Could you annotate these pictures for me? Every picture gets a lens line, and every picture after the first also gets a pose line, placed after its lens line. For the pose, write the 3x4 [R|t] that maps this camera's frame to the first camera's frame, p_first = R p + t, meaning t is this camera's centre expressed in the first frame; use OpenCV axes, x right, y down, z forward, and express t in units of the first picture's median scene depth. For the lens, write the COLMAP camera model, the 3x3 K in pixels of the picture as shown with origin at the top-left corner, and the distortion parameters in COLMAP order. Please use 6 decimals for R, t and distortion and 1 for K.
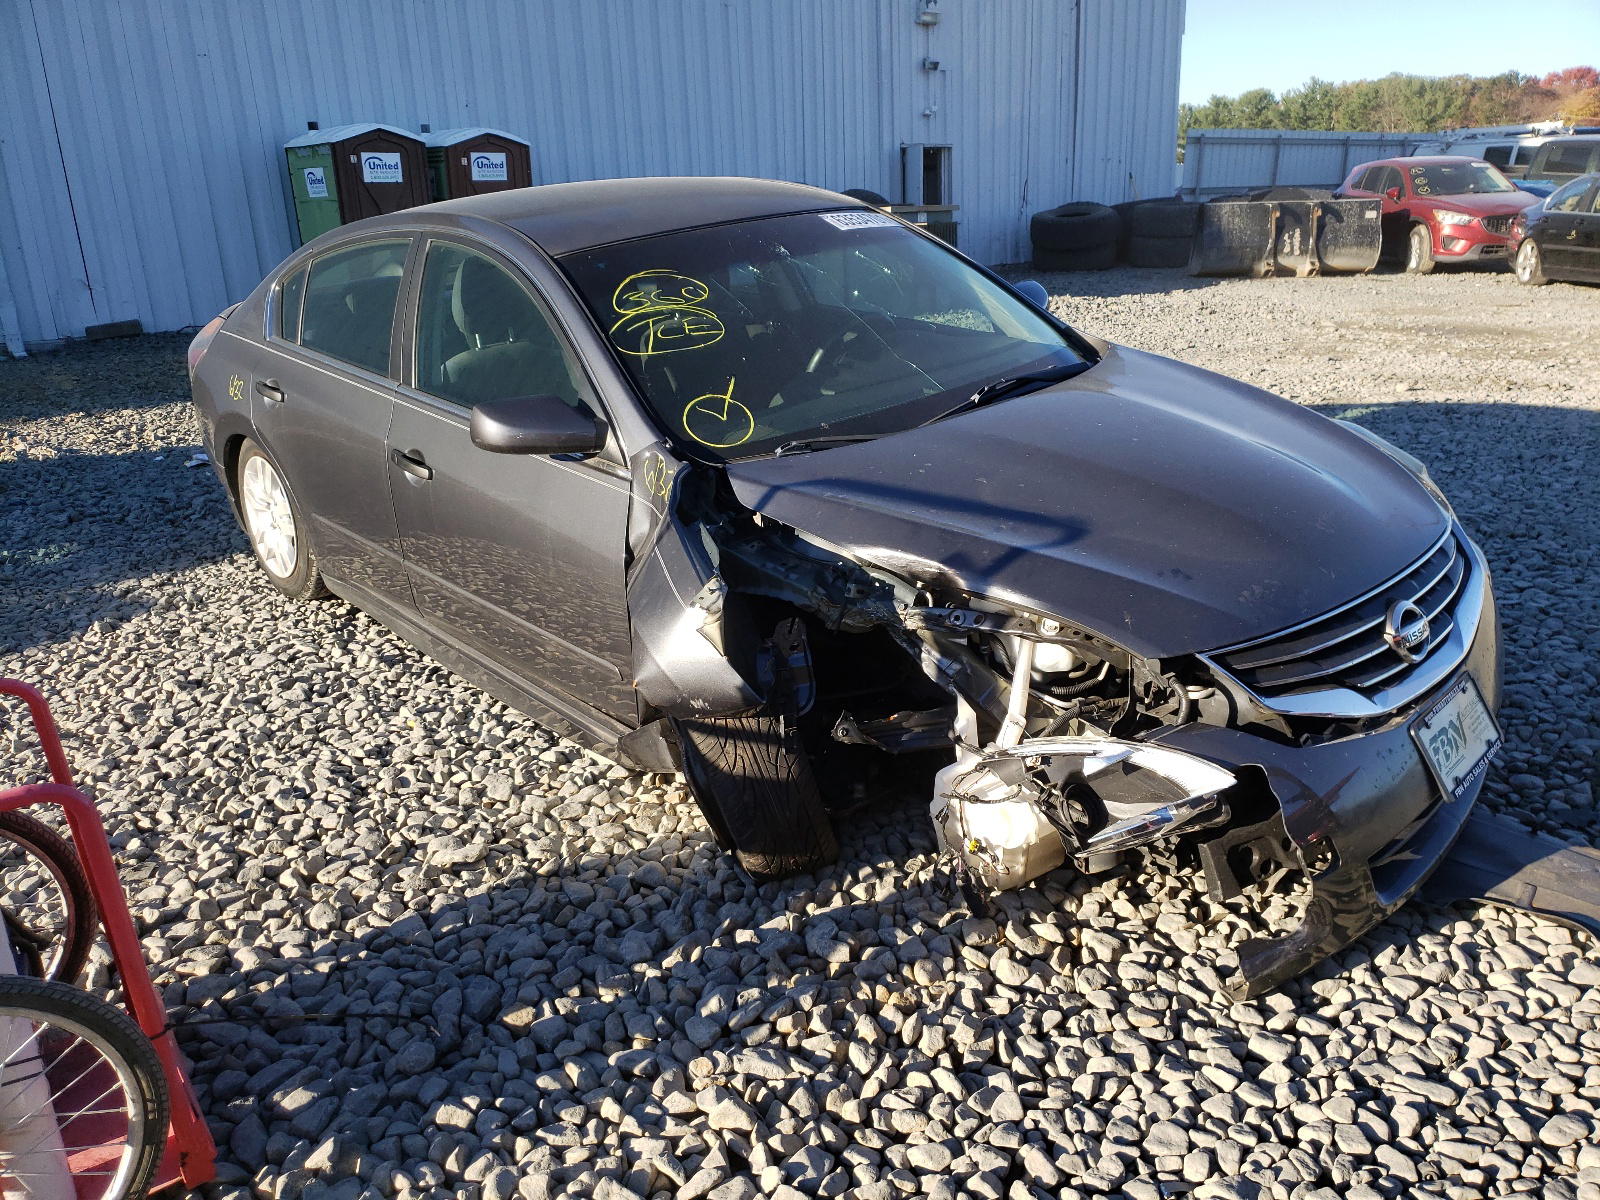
lens RADIAL K [[1311.8, 0, 769.5], [0, 1311.8, 616.7], [0, 0, 1]] dist [0.005943, 0.003344]
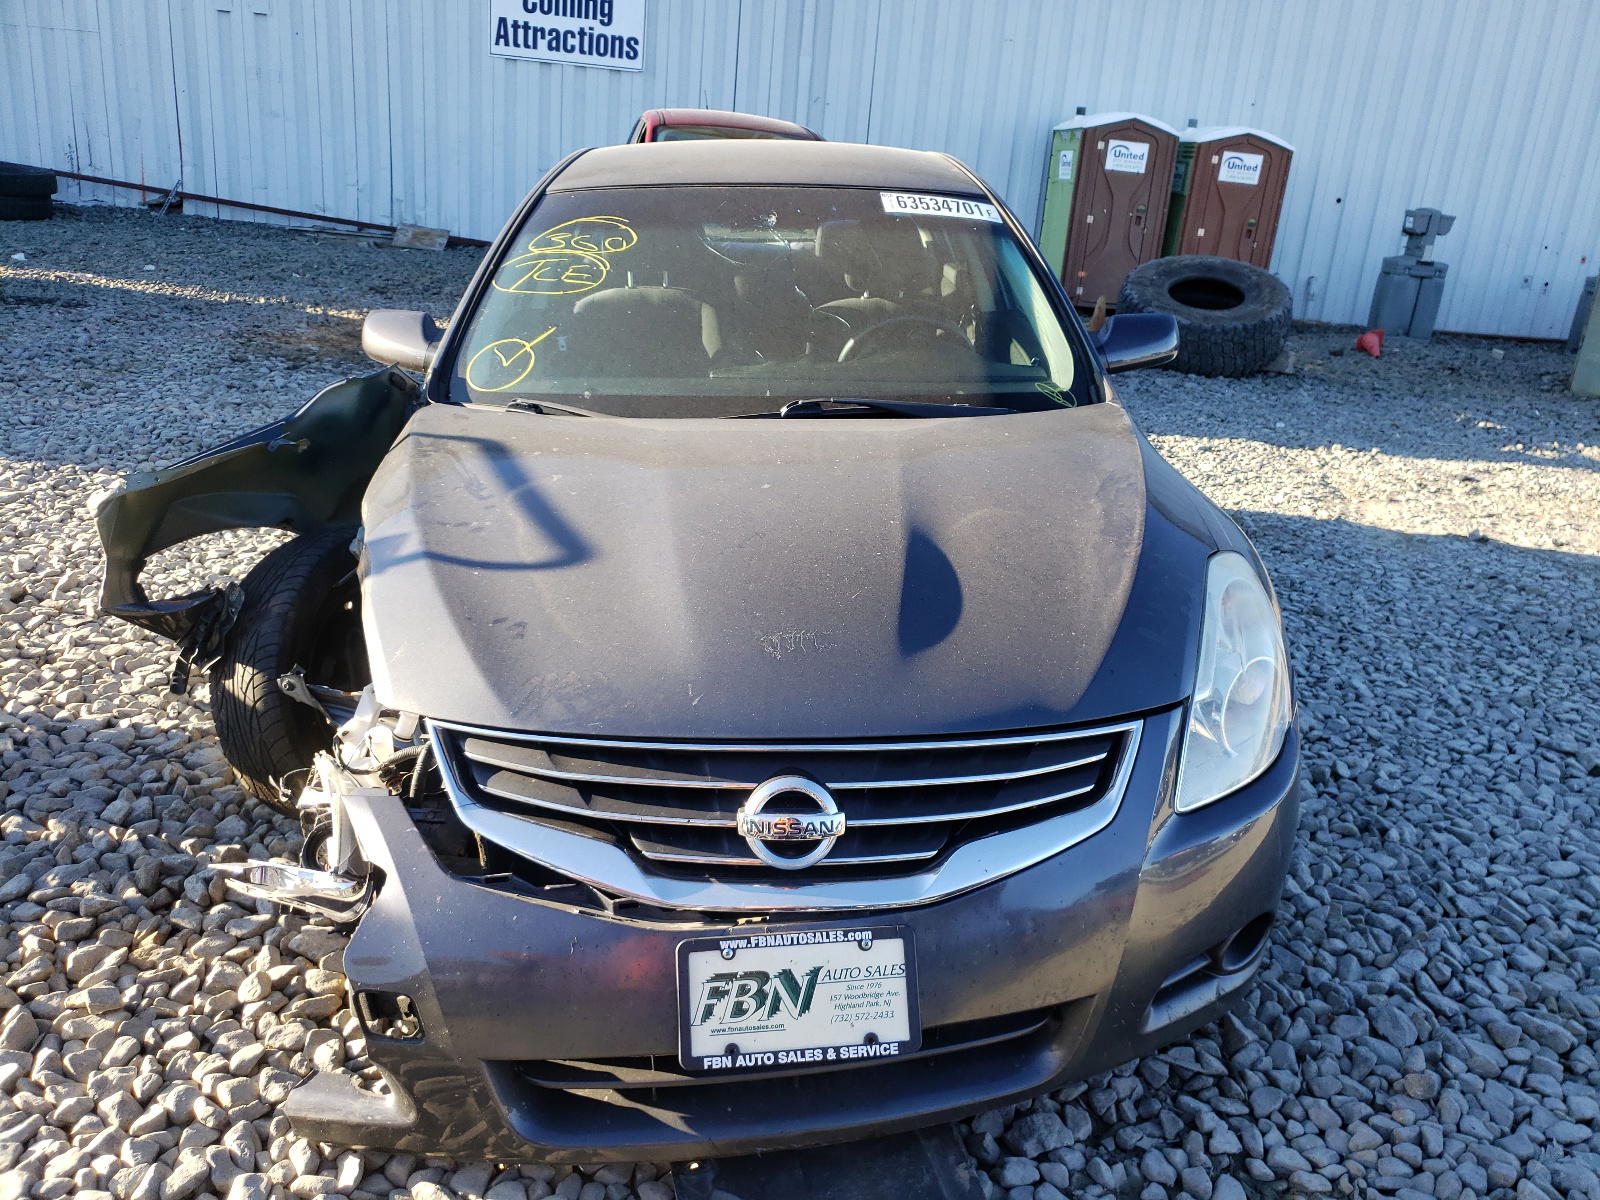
lens RADIAL K [[1284.9, 0, 800.0], [0, 1284.9, 600.0], [0, 0, 1]] dist [0.011858, 0.007913]
pose [[0.761573, 0.297936, -0.575535, 0.609721], [-0.302929, 0.948728, 0.090276, -0.117408], [0.572922, 0.105594, 0.812779, 0.321214]]
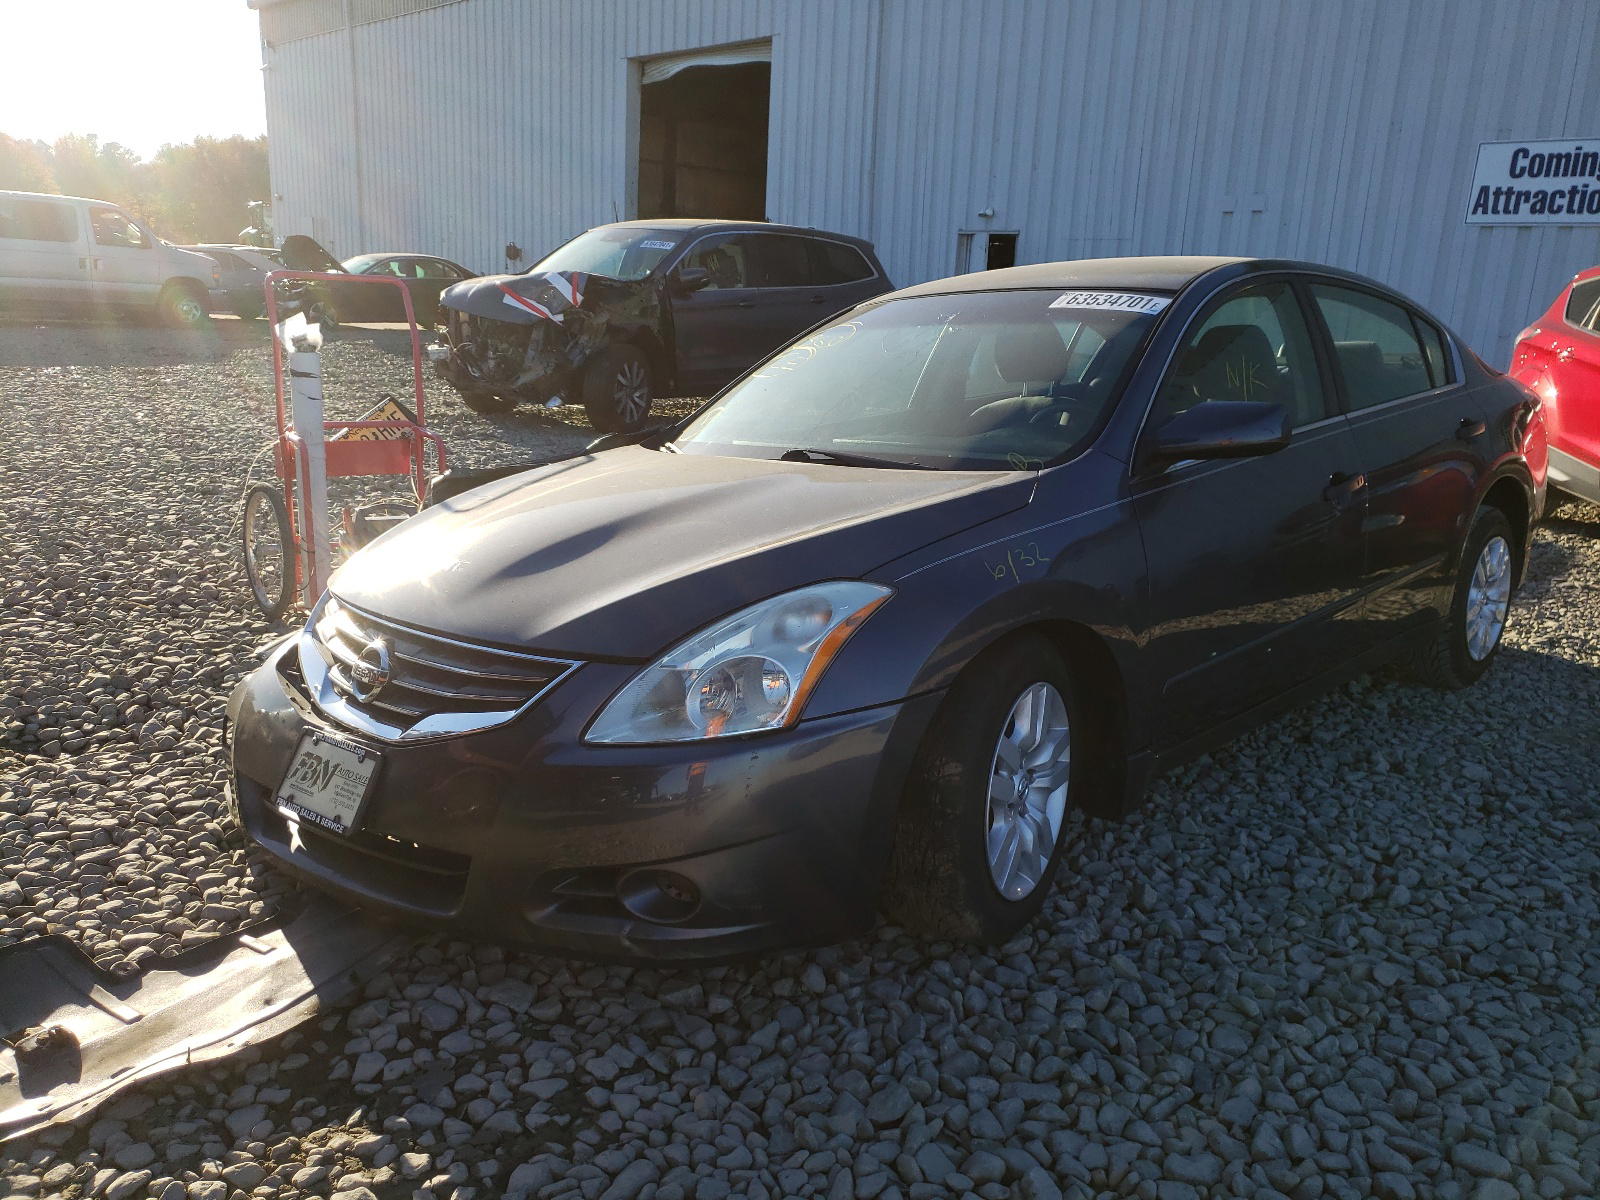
lens RADIAL K [[1284.9, 0, 800.0], [0, 1284.9, 600.0], [0, 0, 1]] dist [0.011858, 0.007913]
pose [[0.018124, 0.271833, -0.962174, 1.032763], [-0.353540, 0.901905, 0.248146, -0.288579], [0.935244, 0.335670, 0.112449, 0.854171]]
